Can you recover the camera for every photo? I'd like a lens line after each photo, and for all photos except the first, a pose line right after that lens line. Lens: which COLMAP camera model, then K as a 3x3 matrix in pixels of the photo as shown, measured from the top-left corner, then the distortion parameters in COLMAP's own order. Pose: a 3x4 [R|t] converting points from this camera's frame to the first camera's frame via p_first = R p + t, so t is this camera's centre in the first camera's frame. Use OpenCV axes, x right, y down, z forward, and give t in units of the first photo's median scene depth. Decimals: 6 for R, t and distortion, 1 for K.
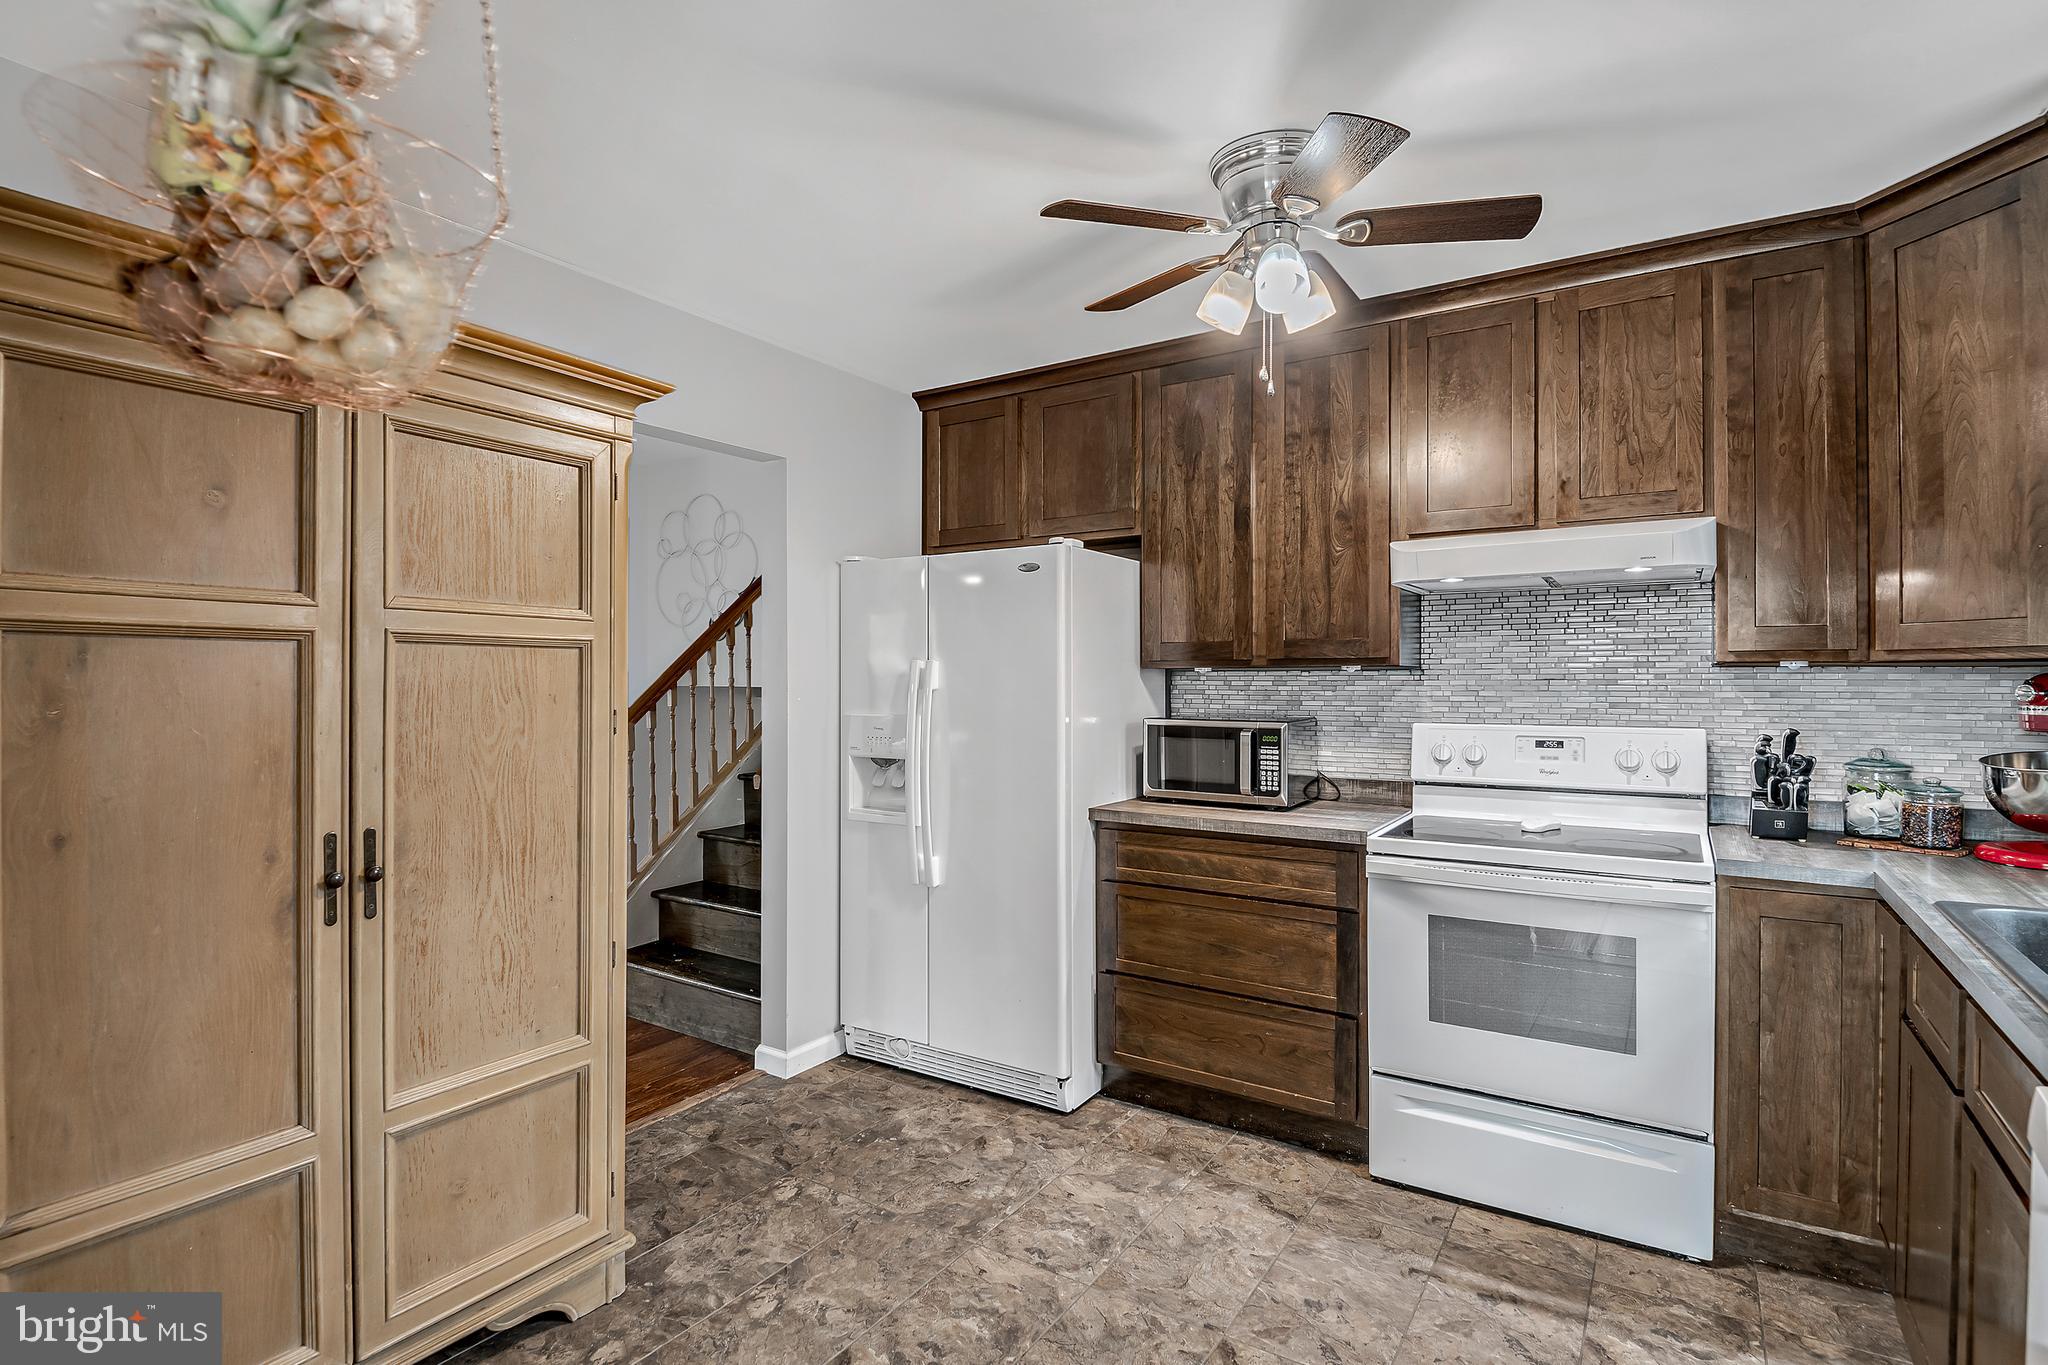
lens RADIAL K [[1002.8, 0, 1021.7], [0, 1002.8, 676.8], [0, 0, 1]] dist [-0.003584, -0.003451]
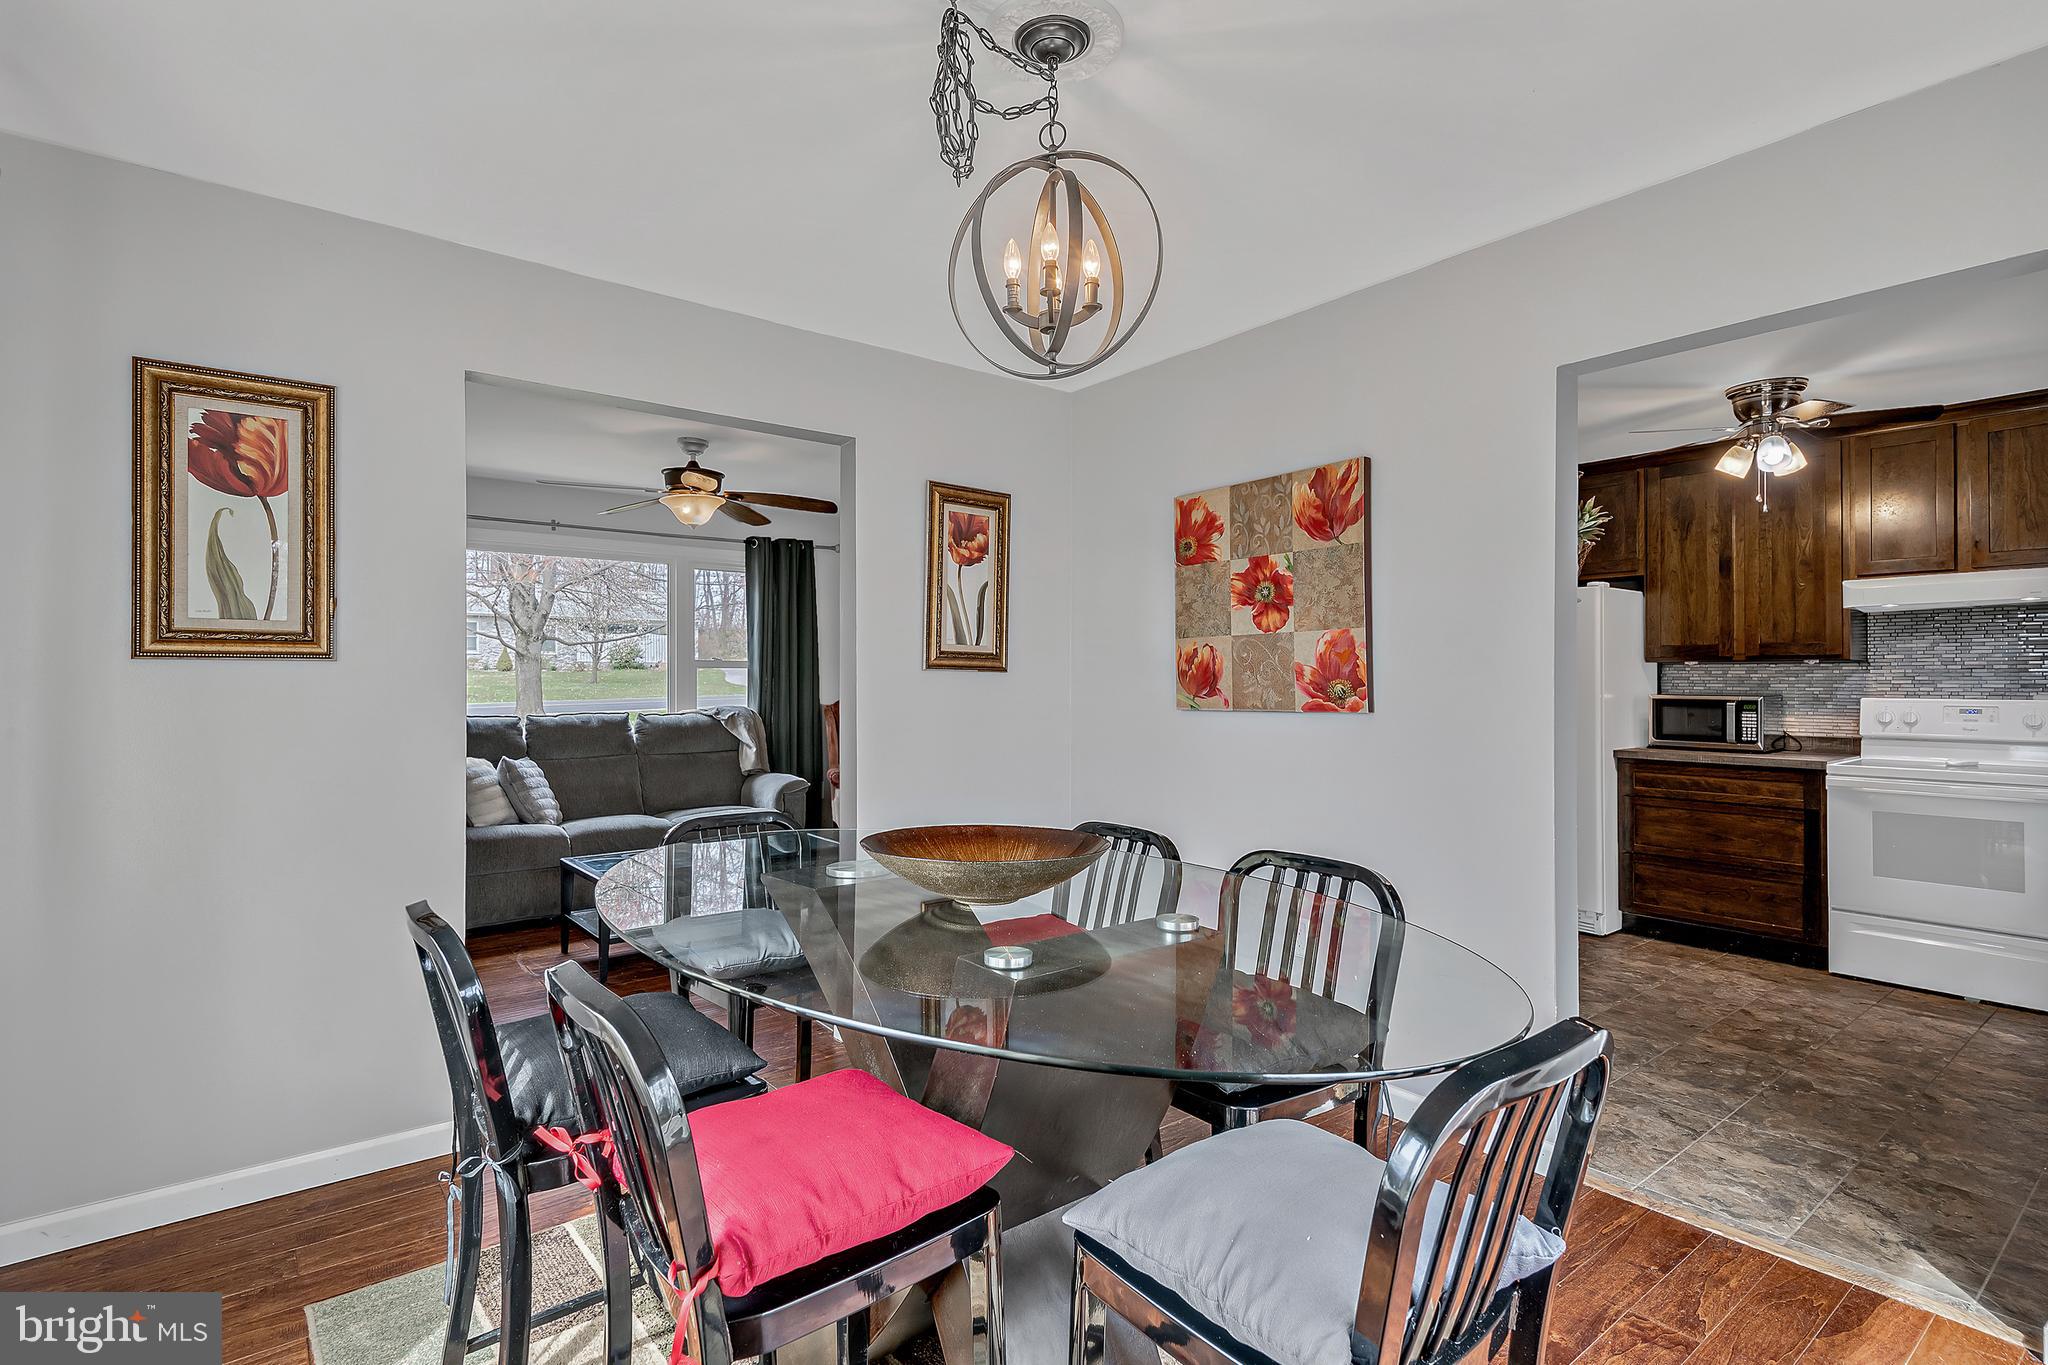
lens RADIAL K [[1002.8, 0, 1003.2], [0, 1002.8, 665.6], [0, 0, 1]] dist [-0.003584, -0.003451]
pose [[0.942577, -0.000864, -0.333988, -0.340380], [-0.002598, 0.999947, -0.009919, 0.016715], [0.333979, 0.010217, 0.942525, -0.888221]]
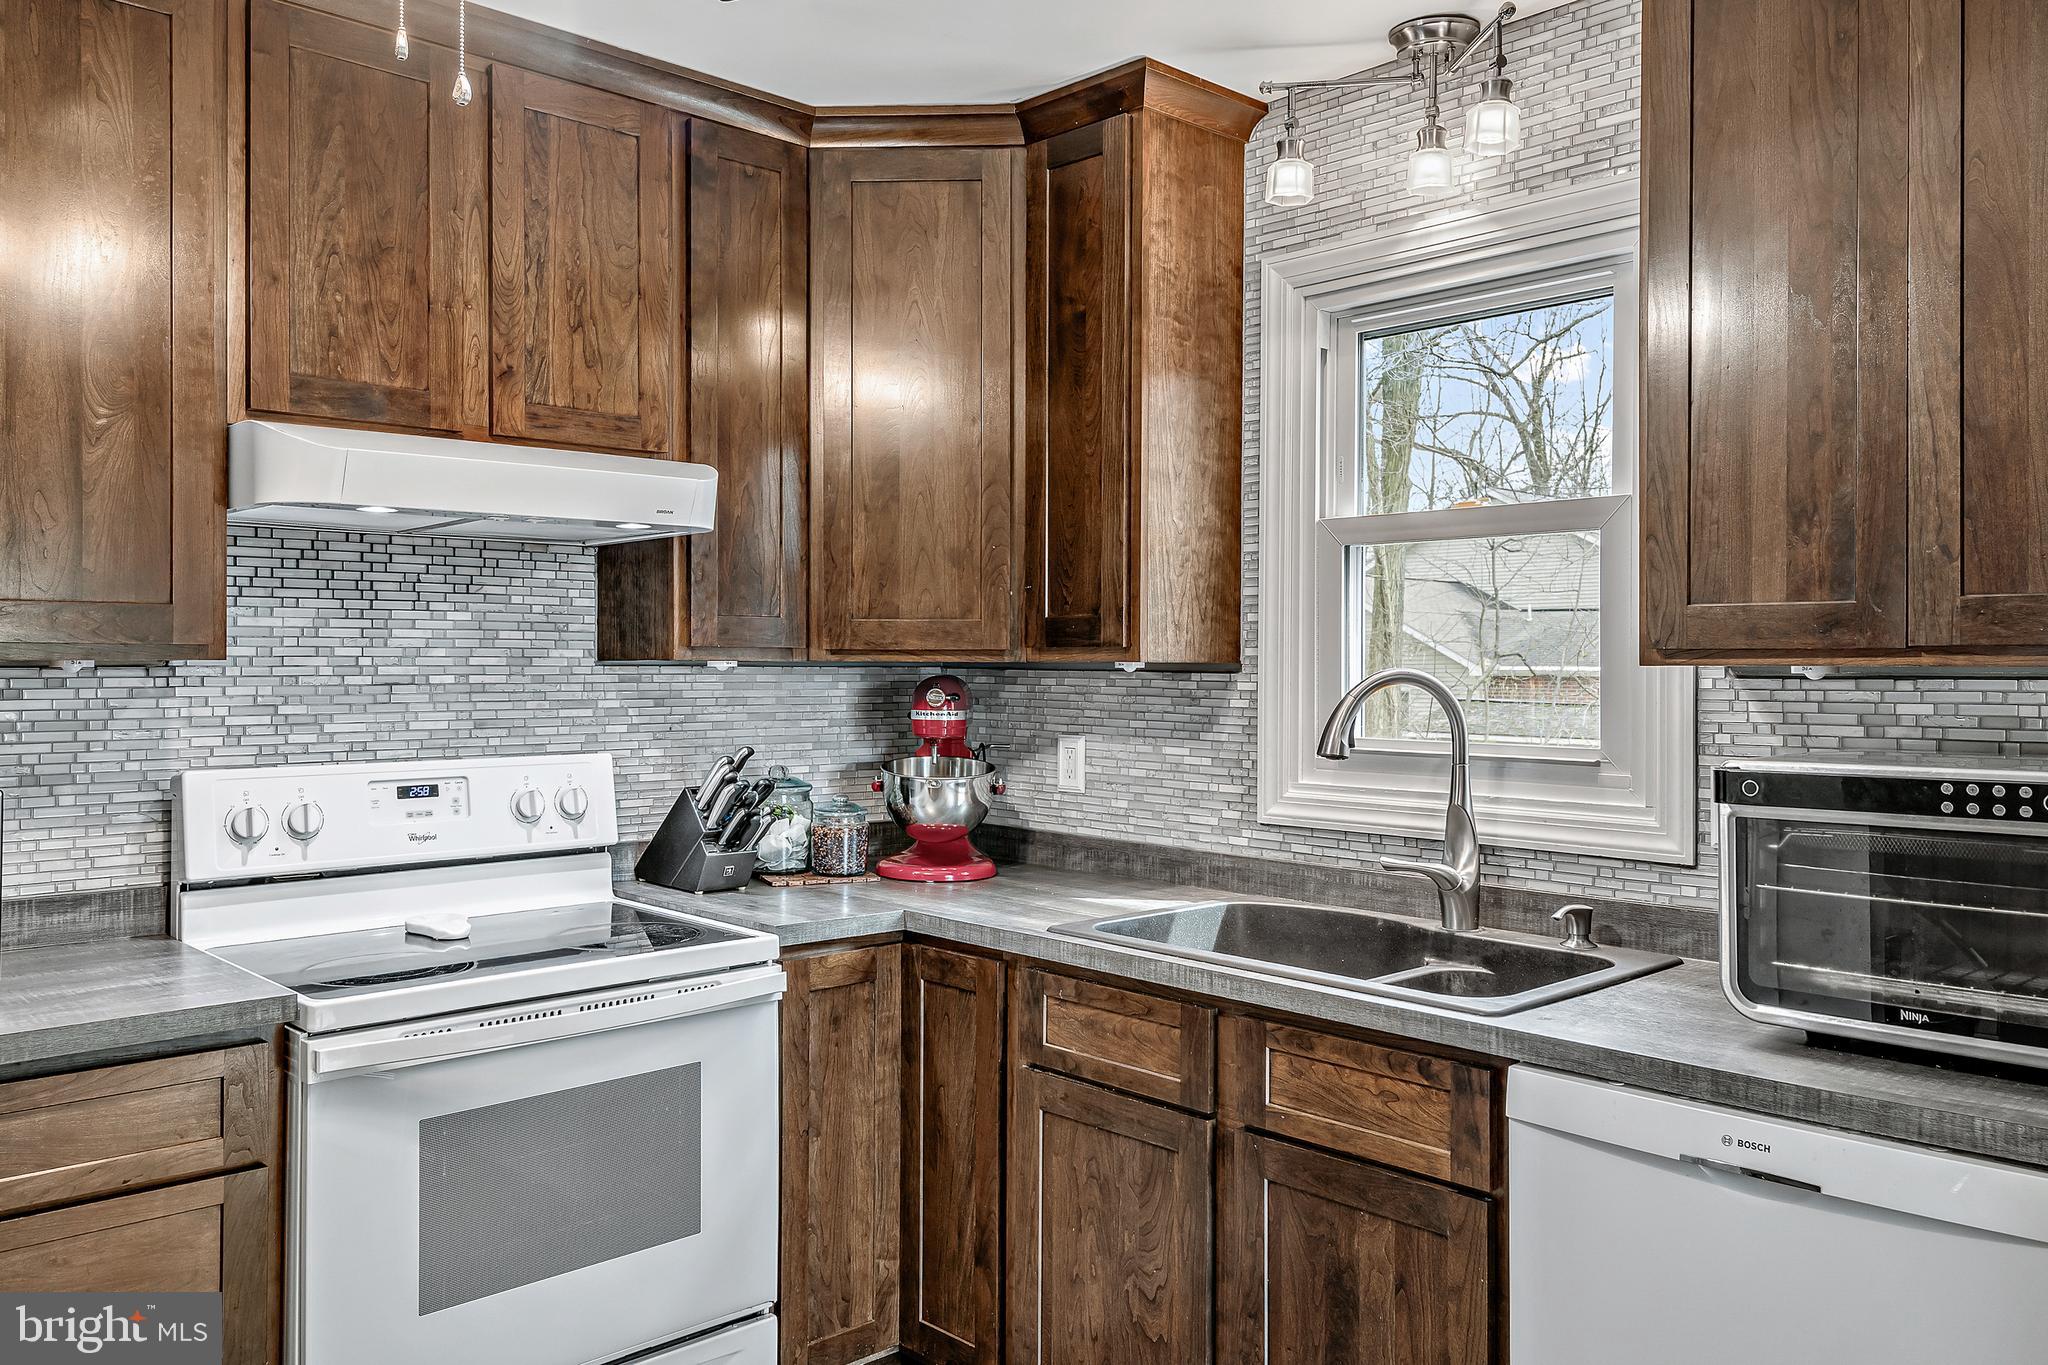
lens RADIAL K [[1567.5, 0, 999.9], [0, 1567.5, 646.4], [0, 0, 1]] dist [0.032890, 0.000505]
pose [[0.247214, 0.011180, 0.968896, -0.308458], [-0.005524, 0.999933, -0.010128, -0.012692], [-0.968945, -0.002848, 0.247260, 0.416863]]
